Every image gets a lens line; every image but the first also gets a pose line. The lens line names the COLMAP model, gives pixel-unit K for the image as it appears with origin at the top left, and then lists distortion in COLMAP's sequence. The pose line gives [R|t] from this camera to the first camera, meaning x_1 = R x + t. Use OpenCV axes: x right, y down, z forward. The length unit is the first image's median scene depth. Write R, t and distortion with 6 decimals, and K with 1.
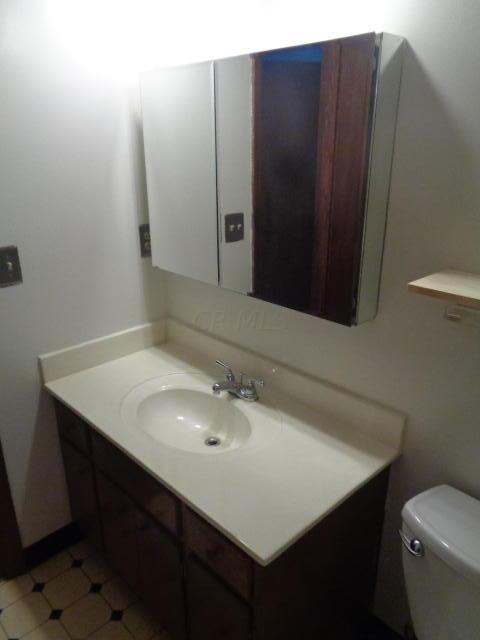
lens RADIAL K [[480.8, 0, 240.0], [0, 480.8, 320.0], [0, 0, 1]] dist [-0.007974, 0.003839]
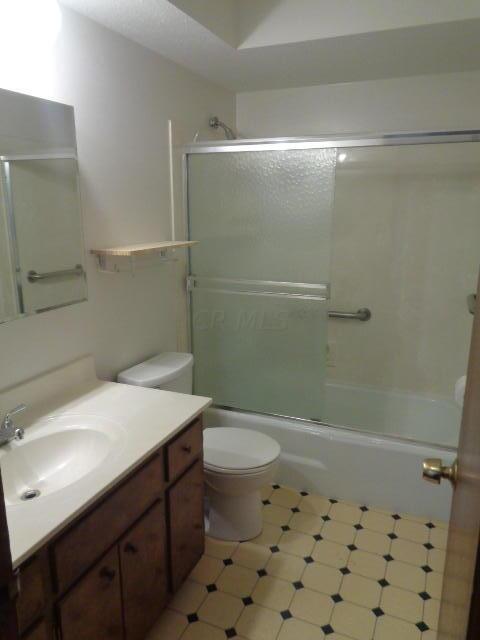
lens RADIAL K [[480.8, 0, 240.0], [0, 480.8, 320.0], [0, 0, 1]] dist [-0.007974, 0.003839]
pose [[-0.386966, -0.209219, 0.898045, -0.998120], [0.323396, 0.881263, 0.344660, -0.214532], [-0.863523, 0.423795, -0.273358, 0.890435]]
